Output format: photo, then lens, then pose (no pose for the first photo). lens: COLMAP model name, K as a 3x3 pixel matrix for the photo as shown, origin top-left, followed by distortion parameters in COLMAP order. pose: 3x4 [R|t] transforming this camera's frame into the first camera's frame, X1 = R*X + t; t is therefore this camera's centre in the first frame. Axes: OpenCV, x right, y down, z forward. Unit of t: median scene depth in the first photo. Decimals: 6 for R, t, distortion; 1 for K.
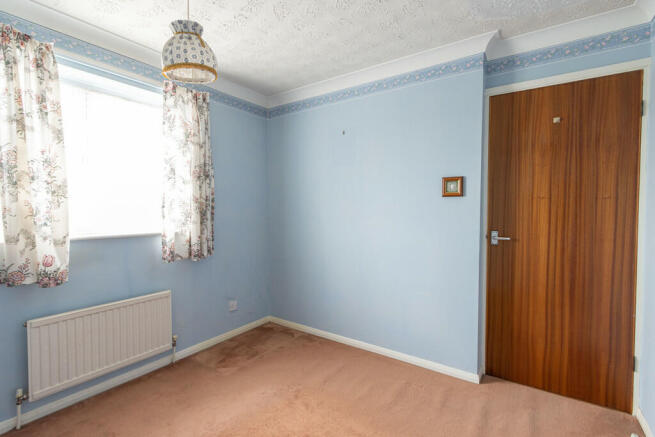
lens RADIAL K [[302.1, 0, 326.1], [0, 302.1, 217.0], [0, 0, 1]] dist [0.002515, -0.000011]
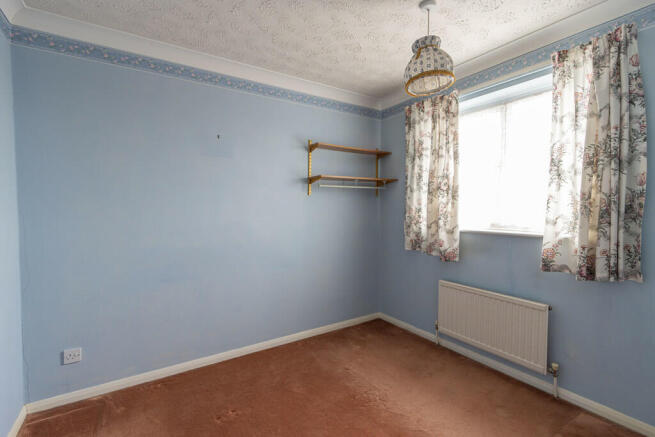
lens RADIAL K [[302.1, 0, 326.1], [0, 302.1, 217.8], [0, 0, 1]] dist [0.002515, -0.000011]
pose [[-0.369810, 0.028800, -0.928661, 0.587315], [-0.023051, 0.998927, 0.040158, -0.022824], [0.928821, 0.036257, -0.368749, 0.889879]]
